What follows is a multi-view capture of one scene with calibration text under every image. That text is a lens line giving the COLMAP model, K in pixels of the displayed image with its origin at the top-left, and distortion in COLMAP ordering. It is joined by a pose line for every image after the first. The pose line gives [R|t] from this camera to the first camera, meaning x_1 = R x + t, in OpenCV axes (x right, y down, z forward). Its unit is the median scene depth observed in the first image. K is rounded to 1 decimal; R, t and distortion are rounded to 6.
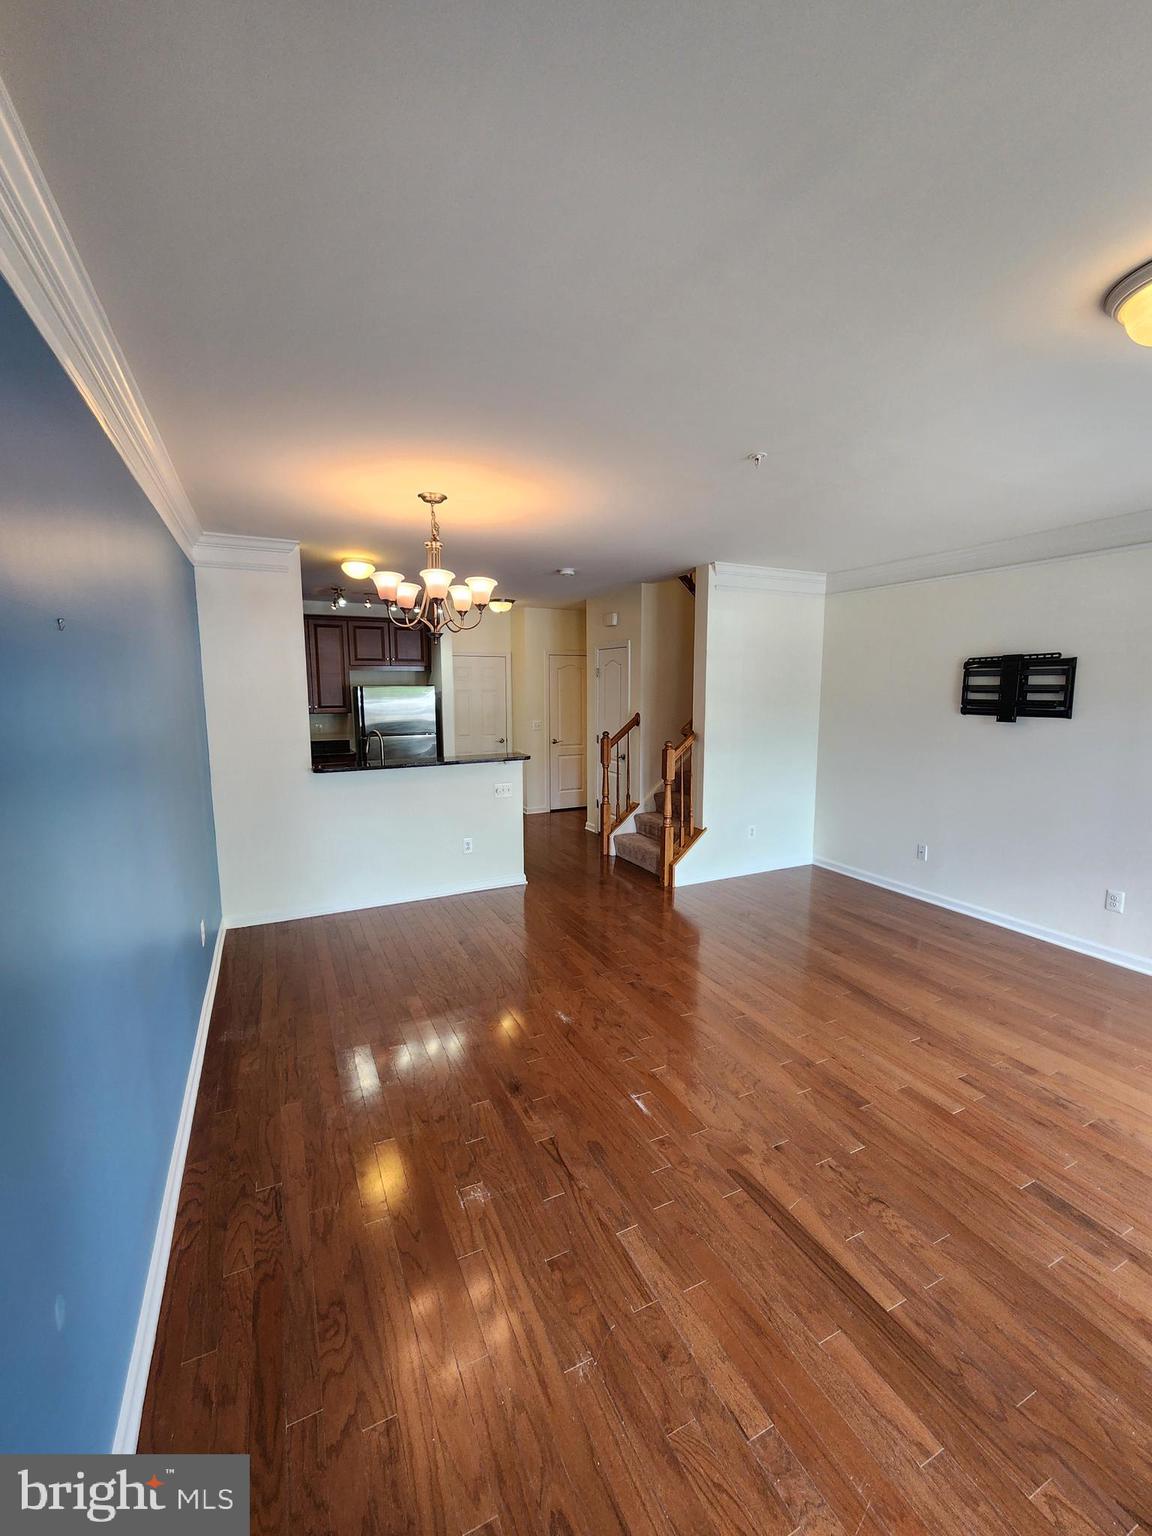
lens RADIAL K [[634.1, 0, 588.5], [0, 634.1, 767.3], [0, 0, 1]] dist [0.000032, 0.000798]
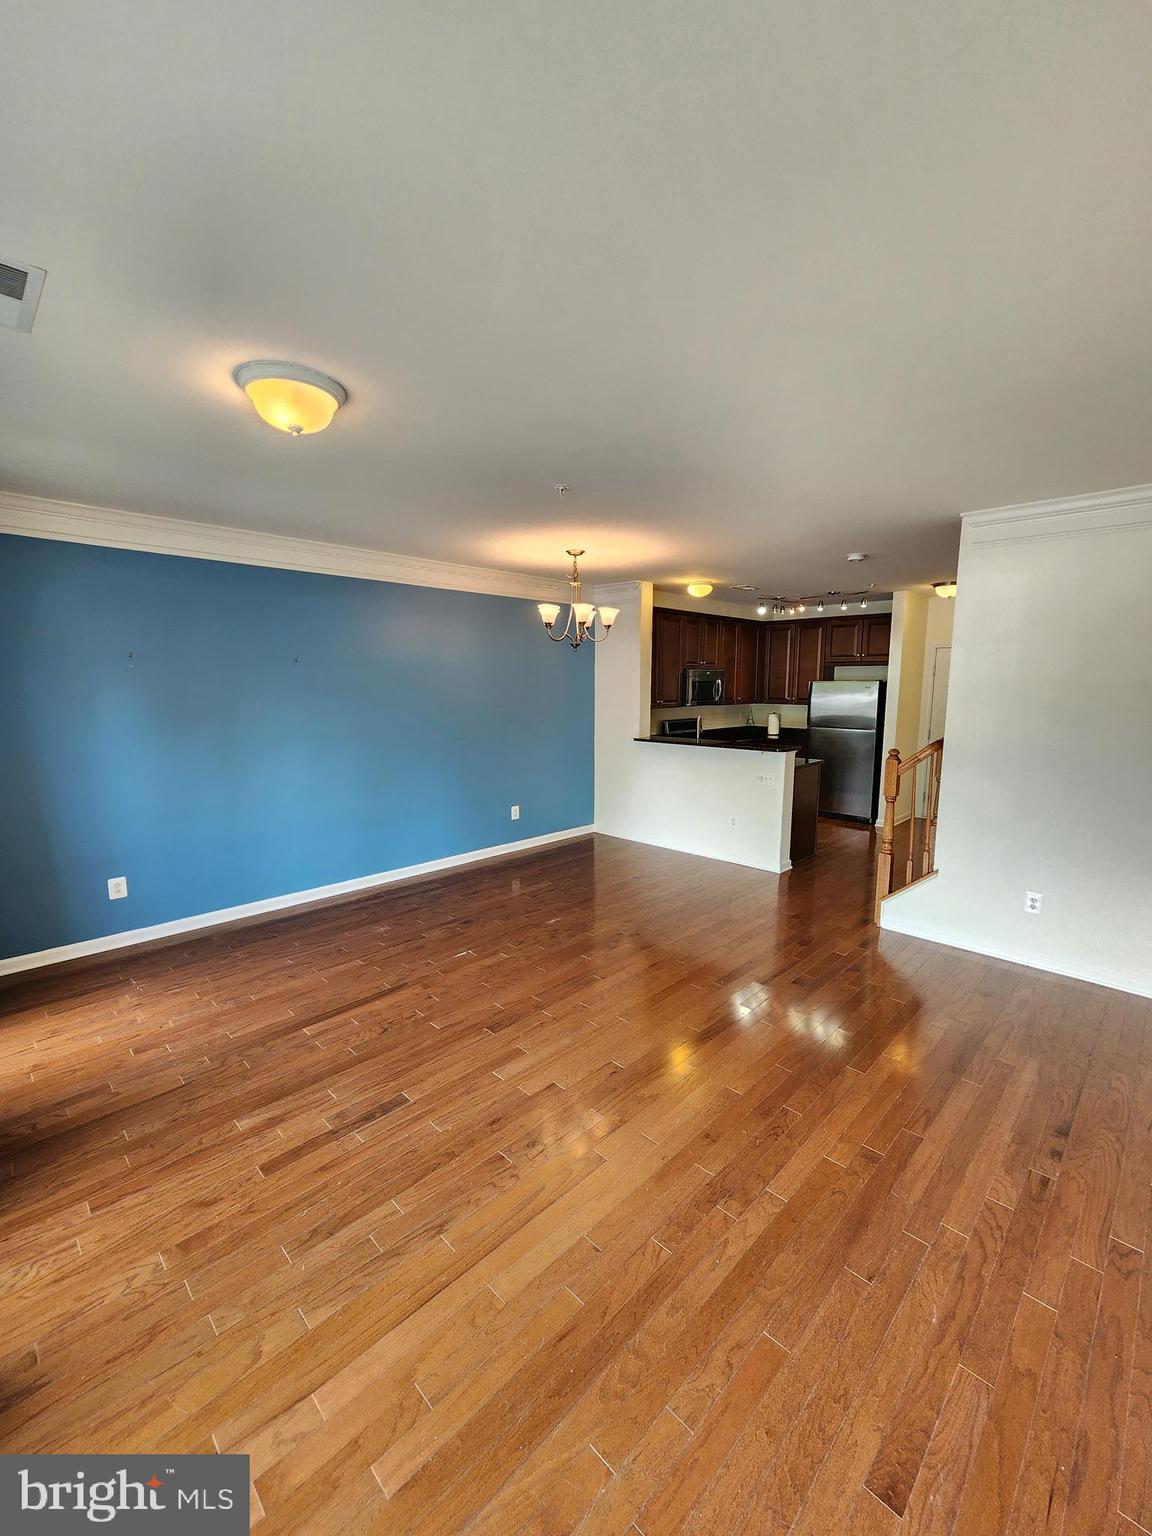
lens RADIAL K [[634.1, 0, 588.5], [0, 634.1, 767.3], [0, 0, 1]] dist [0.000032, 0.000798]
pose [[0.331383, 0.128751, -0.934670, 1.262656], [-0.122292, 0.988150, 0.092759, -0.075377], [0.935537, 0.083564, 0.343202, 0.586256]]
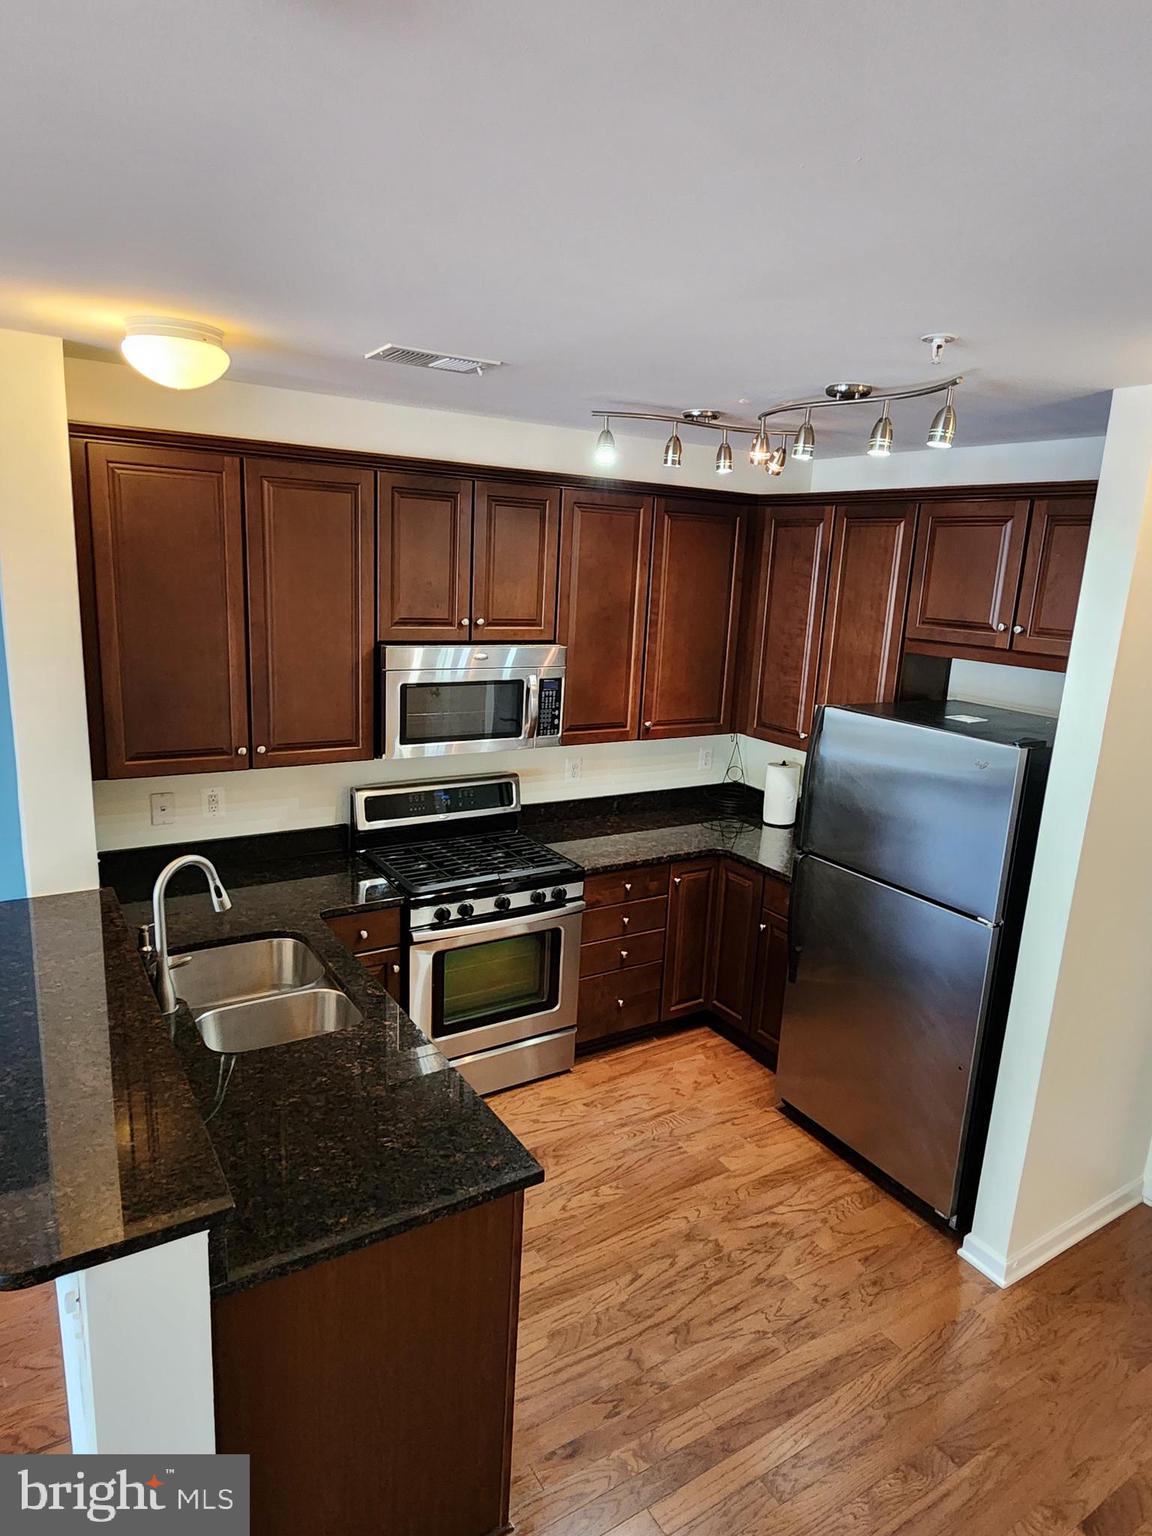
lens RADIAL K [[922.8, 0, 587.6], [0, 922.8, 770.2], [0, 0, 1]] dist [-0.000455, 0.001289]
pose [[0.097654, 0.226294, -0.969152, 0.230673], [-0.177839, 0.962100, 0.206728, -0.383738], [0.979202, 0.152165, 0.134197, 1.815246]]
